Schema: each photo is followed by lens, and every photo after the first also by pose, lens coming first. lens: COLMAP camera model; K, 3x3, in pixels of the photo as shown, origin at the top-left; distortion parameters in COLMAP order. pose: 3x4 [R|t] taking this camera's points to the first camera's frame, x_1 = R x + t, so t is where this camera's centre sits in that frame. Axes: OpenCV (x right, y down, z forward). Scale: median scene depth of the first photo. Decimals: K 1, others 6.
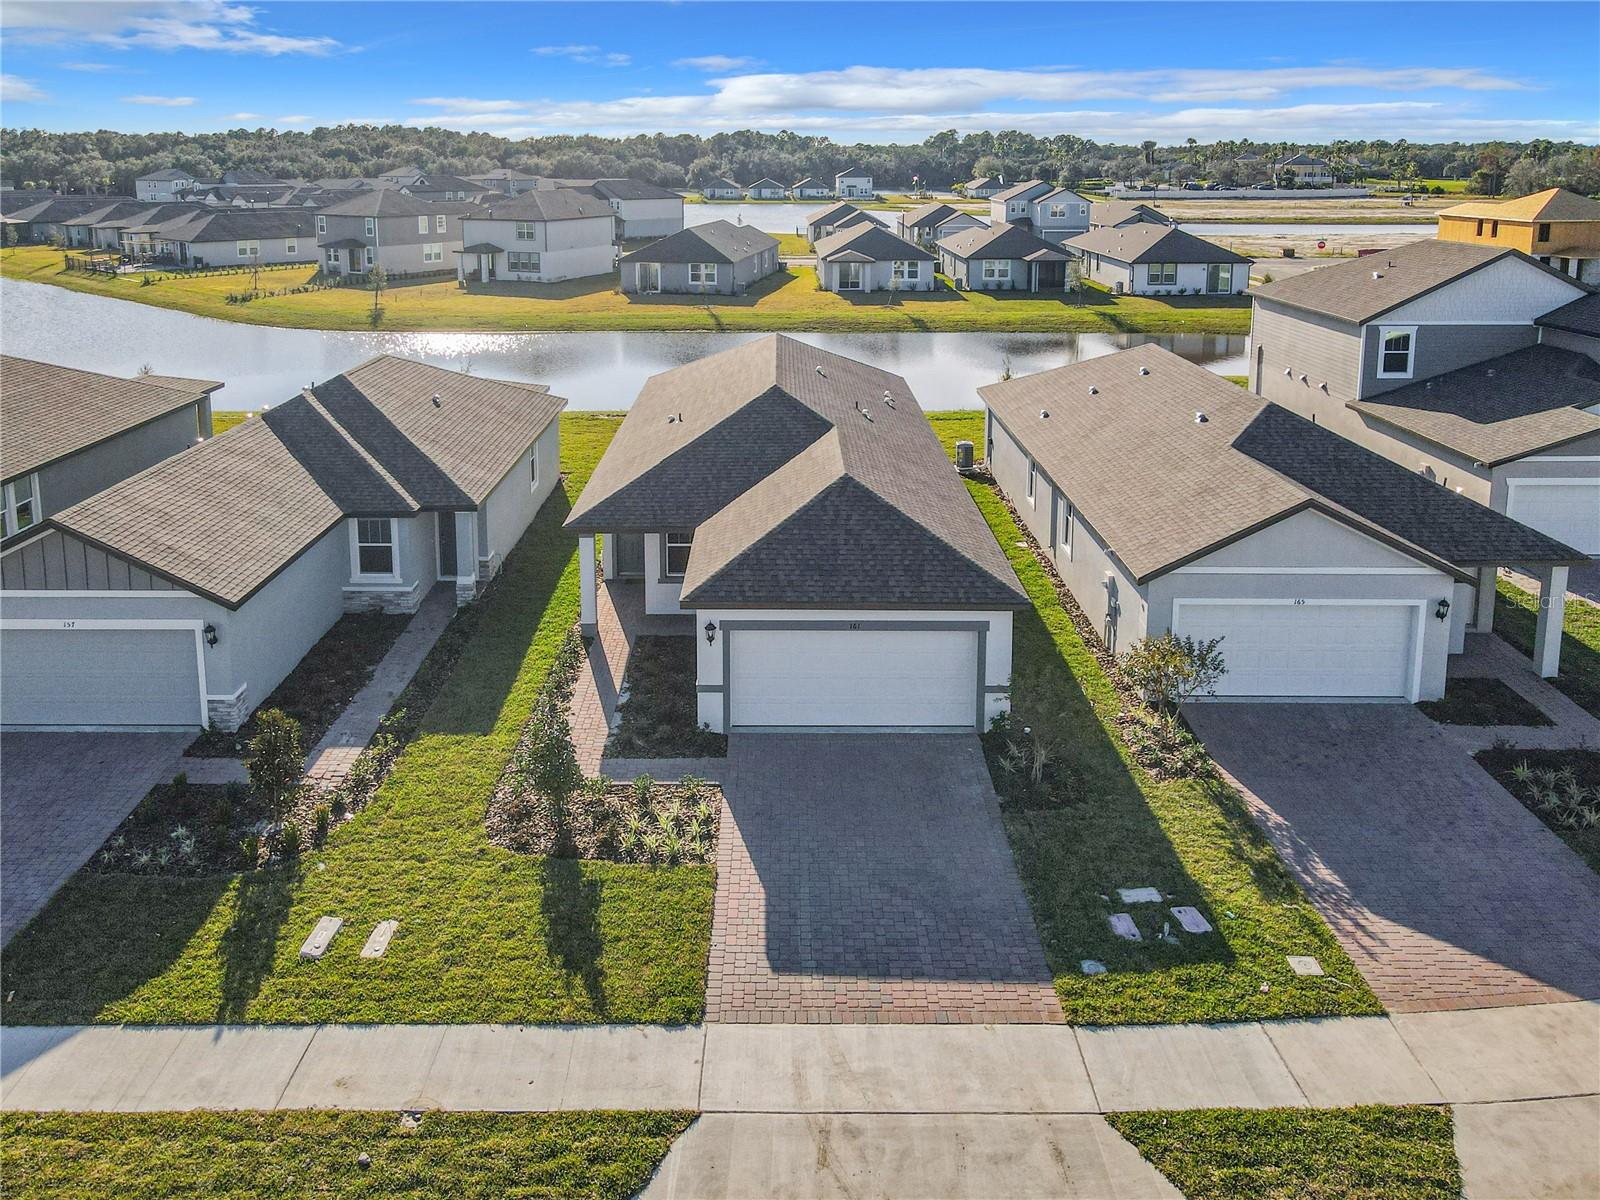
lens RADIAL K [[1235.3, 0, 760.6], [0, 1235.3, 364.6], [0, 0, 1]] dist [0.014091, -0.000699]
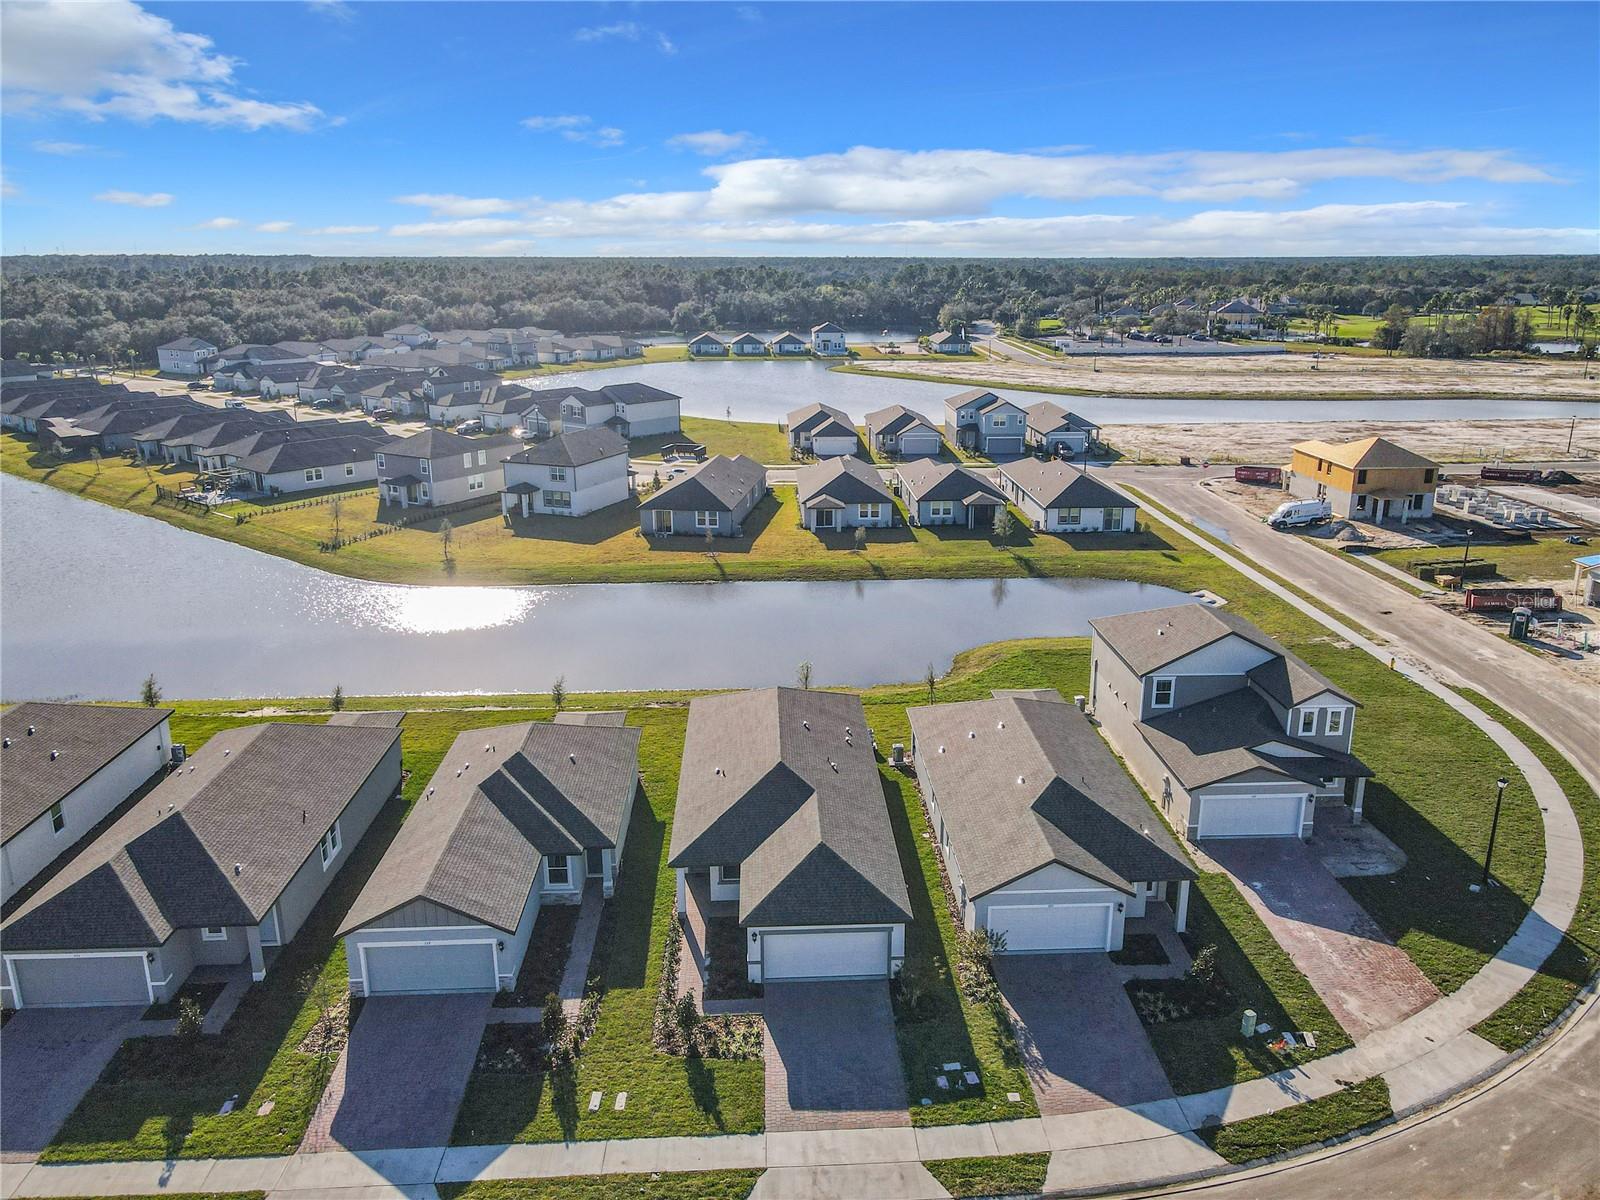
lens RADIAL K [[1181.5, 0, 805.4], [0, 1181.5, 597.7], [0, 0, 1]] dist [0.013119, 0.006257]
pose [[0.998461, -0.019344, 0.051984, -0.046534], [0.013303, 0.993374, 0.114150, -0.540667], [-0.053847, -0.113282, 0.992103, -0.831636]]
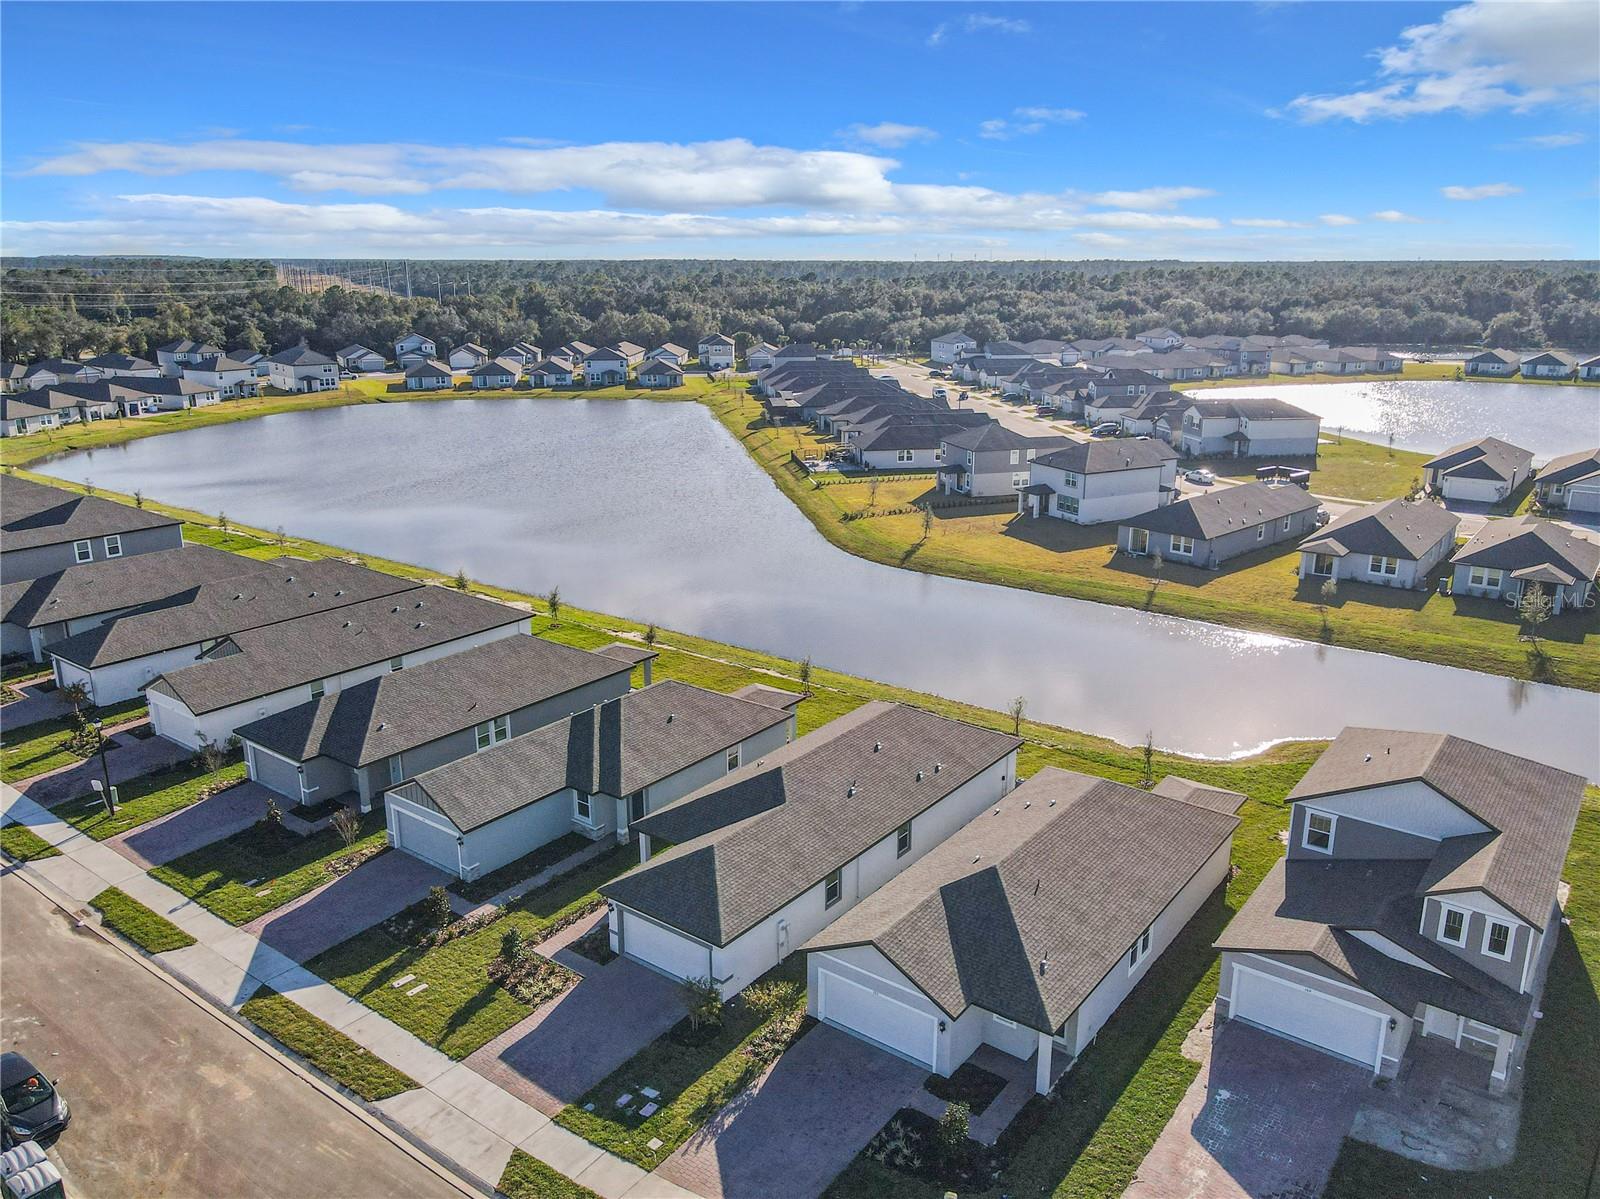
lens RADIAL K [[1171.9, 0, 808.1], [0, 1171.9, 601.9], [0, 0, 1]] dist [0.014485, 0.000997]
pose [[0.805978, 0.163961, -0.568785, 1.259981], [-0.098041, 0.984578, 0.144894, -0.606582], [0.583770, -0.061017, 0.809623, -0.376184]]
